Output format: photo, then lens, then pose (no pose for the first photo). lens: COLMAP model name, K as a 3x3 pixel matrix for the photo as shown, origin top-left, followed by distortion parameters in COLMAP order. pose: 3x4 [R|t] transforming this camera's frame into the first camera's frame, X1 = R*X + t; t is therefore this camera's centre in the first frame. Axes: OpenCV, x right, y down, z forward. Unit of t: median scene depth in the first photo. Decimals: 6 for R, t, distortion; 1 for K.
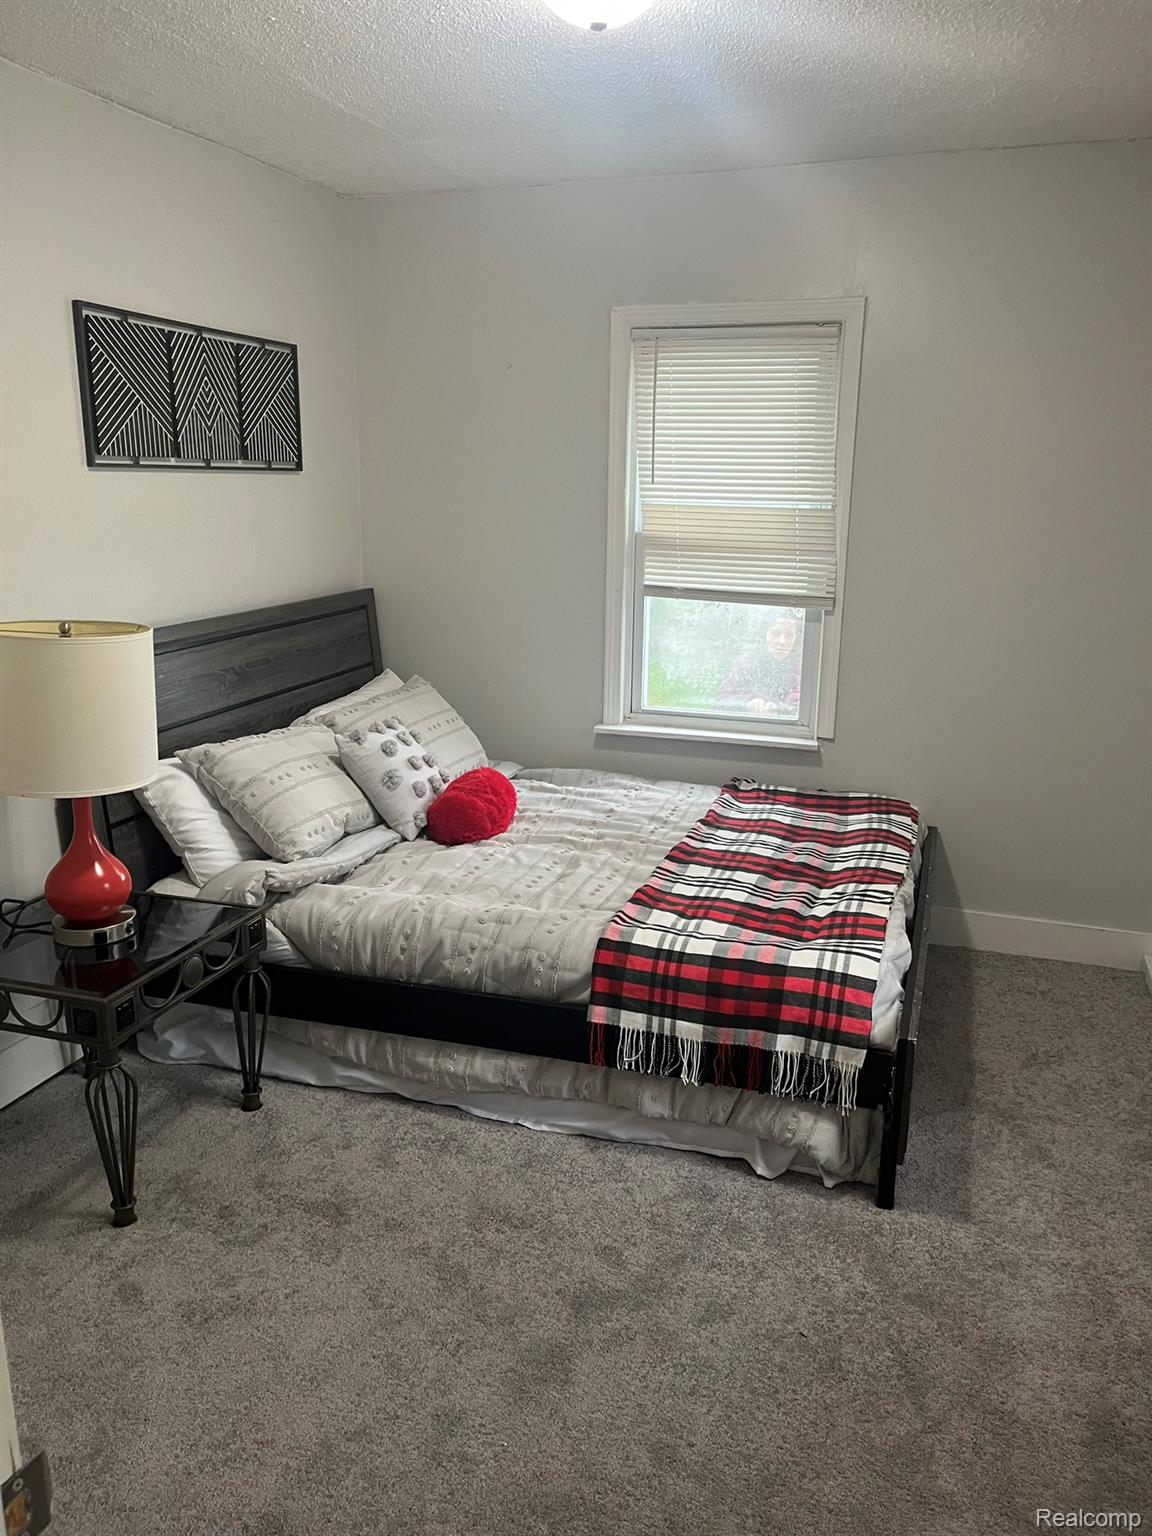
lens RADIAL K [[1162.5, 0, 580.2], [0, 1162.5, 818.5], [0, 0, 1]] dist [0.078921, -0.096071]
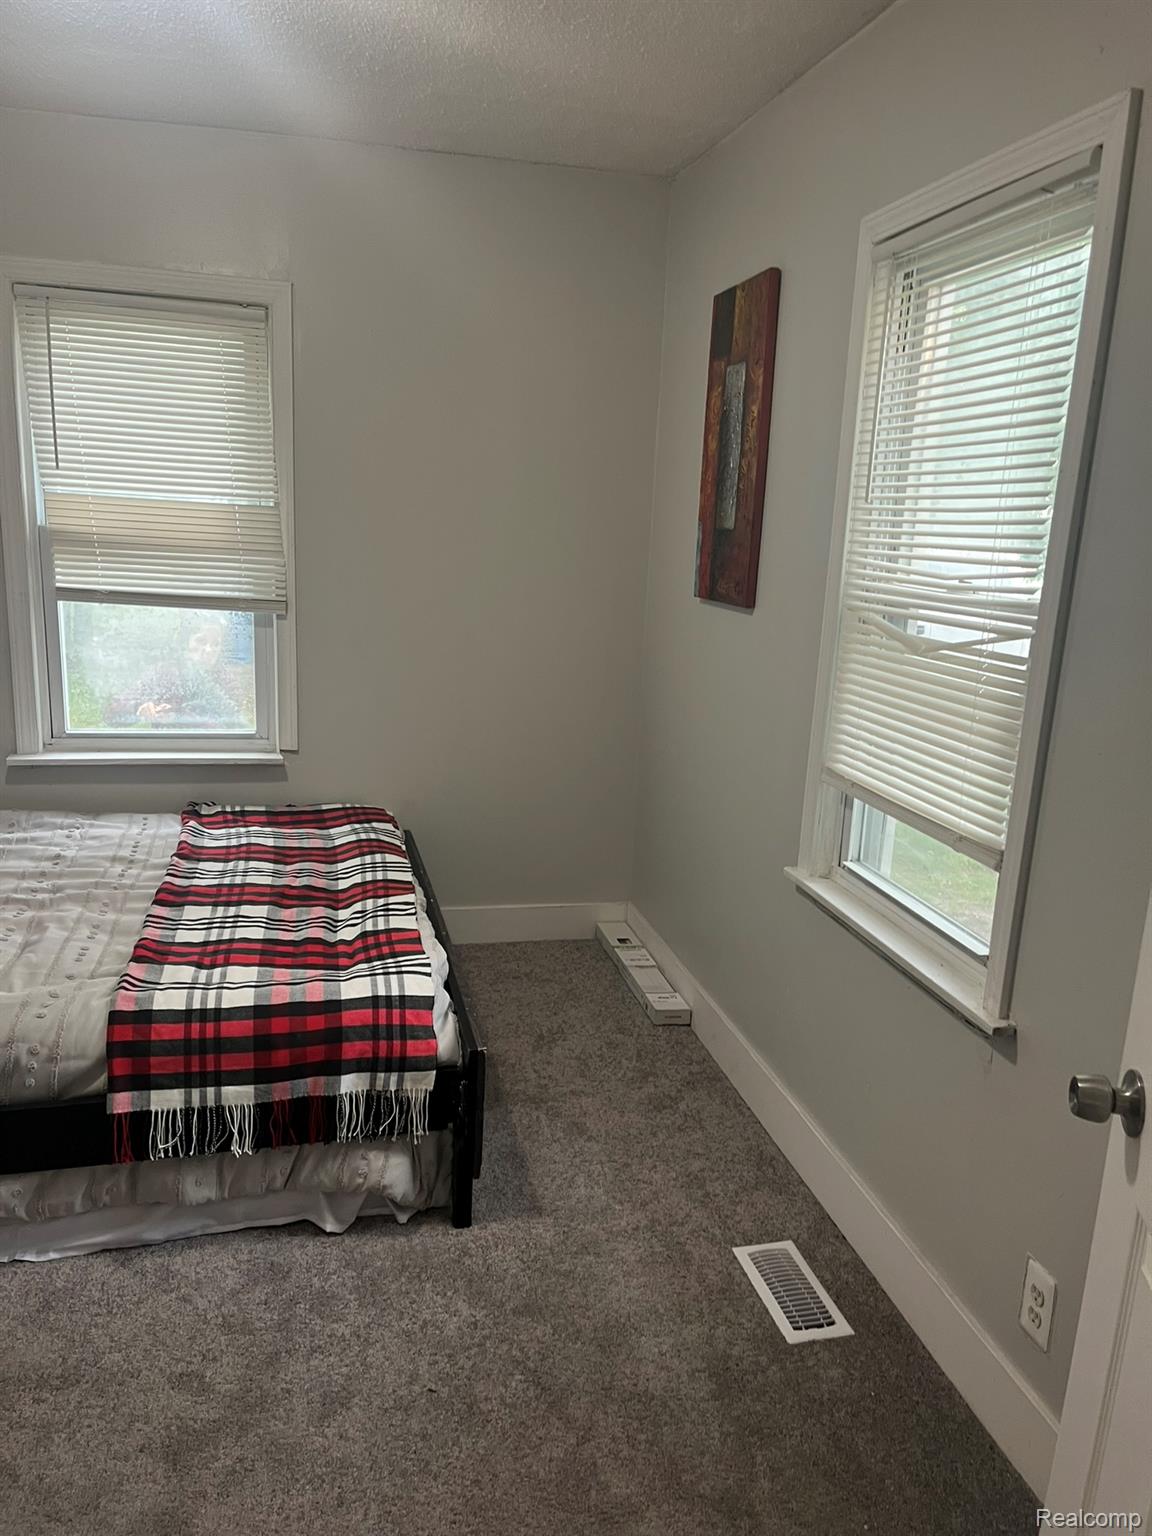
lens RADIAL K [[1162.5, 0, 580.2], [0, 1162.5, 818.5], [0, 0, 1]] dist [0.078921, -0.096071]
pose [[0.848567, -0.113557, 0.516757, -0.113677], [0.115800, 0.992877, 0.028028, -0.018154], [-0.516259, 0.036057, 0.855673, 0.102142]]
